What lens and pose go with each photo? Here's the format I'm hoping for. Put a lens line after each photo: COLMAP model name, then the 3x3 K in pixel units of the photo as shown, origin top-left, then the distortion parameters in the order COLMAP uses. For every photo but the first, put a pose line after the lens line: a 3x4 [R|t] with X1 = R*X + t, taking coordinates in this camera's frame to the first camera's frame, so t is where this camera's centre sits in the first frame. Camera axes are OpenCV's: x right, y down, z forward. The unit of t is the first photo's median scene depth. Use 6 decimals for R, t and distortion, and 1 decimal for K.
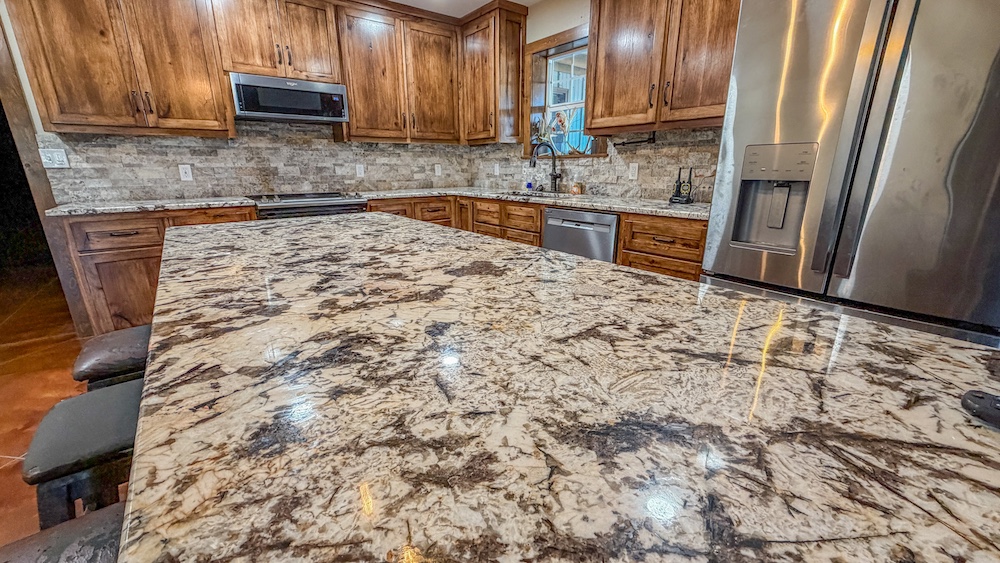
lens RADIAL K [[397.6, 0, 497.2], [0, 397.6, 281.7], [0, 0, 1]] dist [-0.001210, 0.000123]
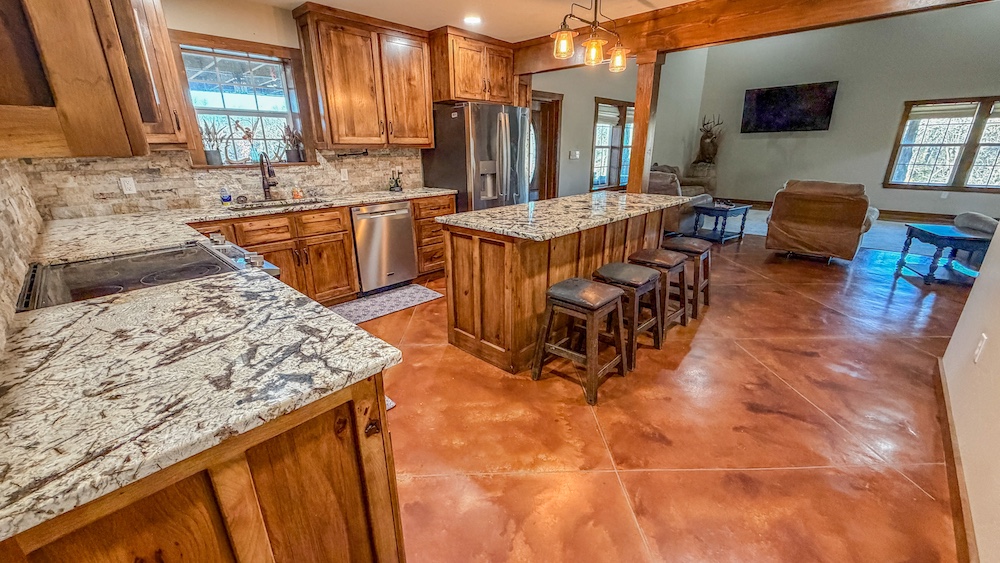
lens RADIAL K [[397.6, 0, 497.2], [0, 397.6, 281.7], [0, 0, 1]] dist [-0.001210, 0.000123]
pose [[-0.144093, -0.311767, 0.939169, -0.961797], [0.285243, 0.895704, 0.341102, -0.223419], [-0.947562, 0.317042, -0.040135, 0.567505]]
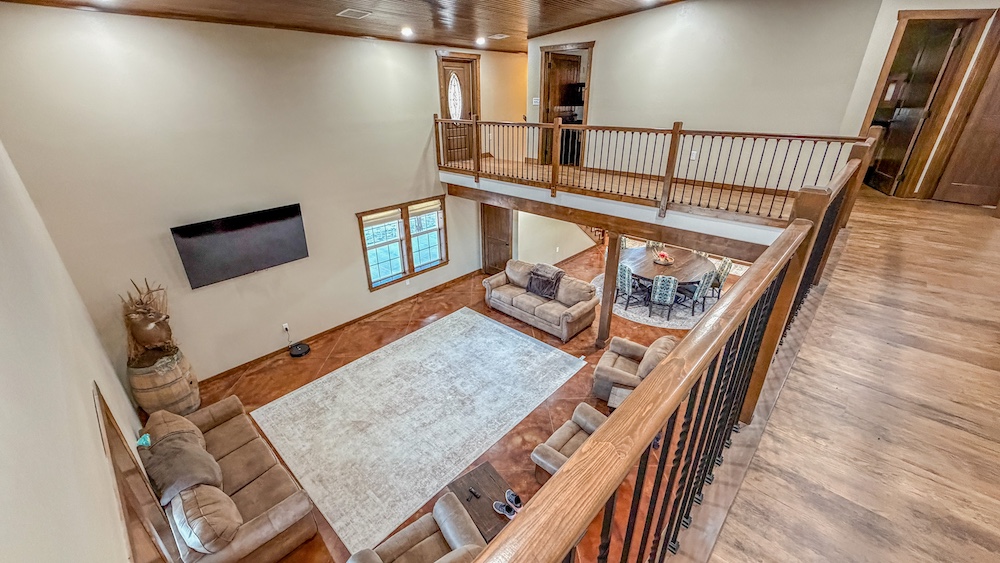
lens RADIAL K [[397.6, 0, 497.2], [0, 397.6, 281.7], [0, 0, 1]] dist [-0.001210, 0.000123]
pose [[-0.988355, 0.076031, -0.131808, 0.709722], [-0.029761, 0.752902, 0.657460, -0.870291], [0.149226, 0.653726, -0.741872, -0.103777]]
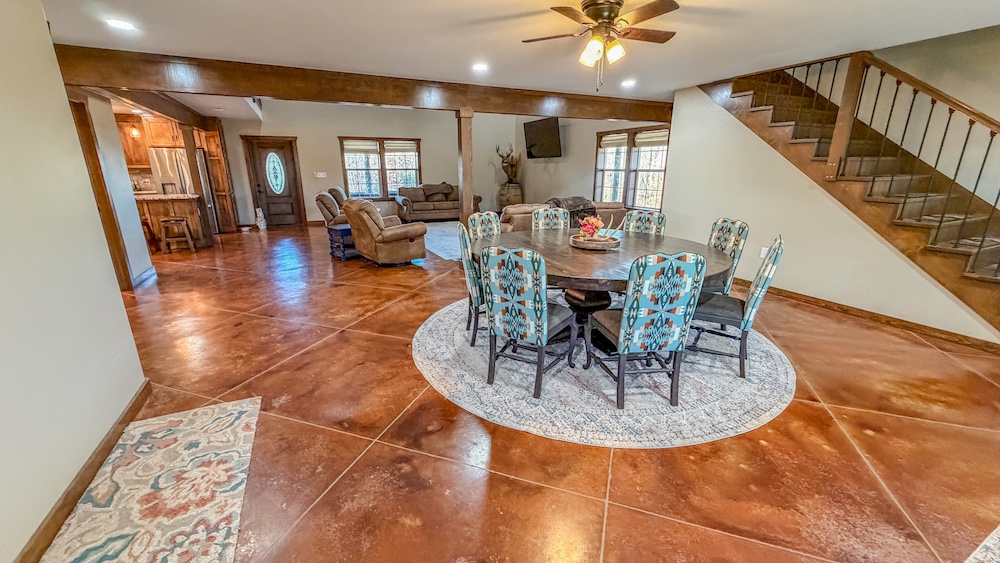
lens RADIAL K [[397.6, 0, 497.2], [0, 397.6, 281.7], [0, 0, 1]] dist [-0.001210, 0.000123]
pose [[0.205916, -0.267174, 0.941391, -1.700385], [0.274468, 0.939161, 0.206505, 0.496647], [-0.939290, 0.215859, 0.266719, -1.940527]]
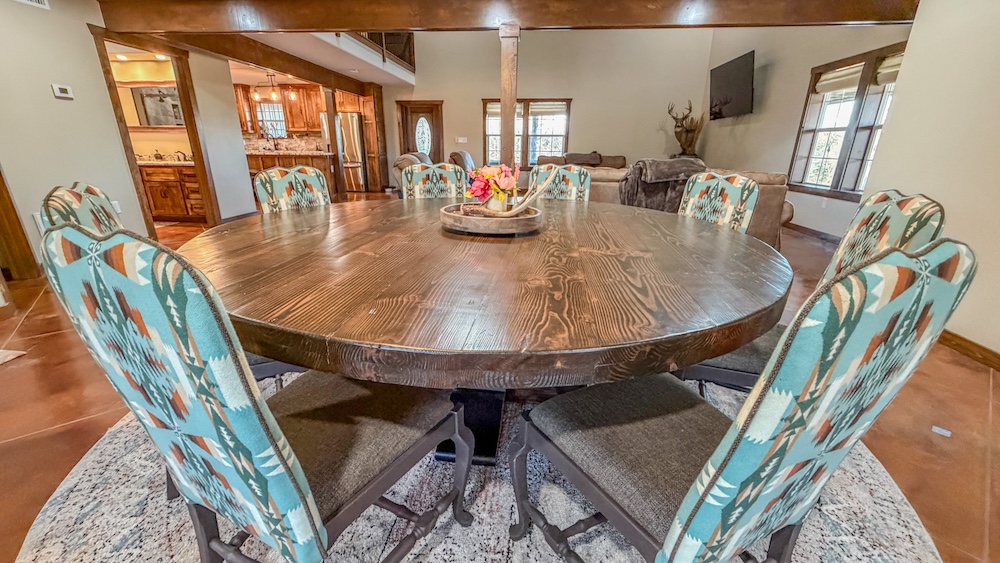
lens RADIAL K [[401.5, 0, 494.0], [0, 401.5, 287.8], [0, 0, 1]] dist [-0.001682, -0.000195]
pose [[0.685126, -0.230859, 0.690874, -1.071734], [0.191873, 0.972150, 0.134572, 0.696390], [-0.702700, 0.040362, 0.710340, -2.284295]]
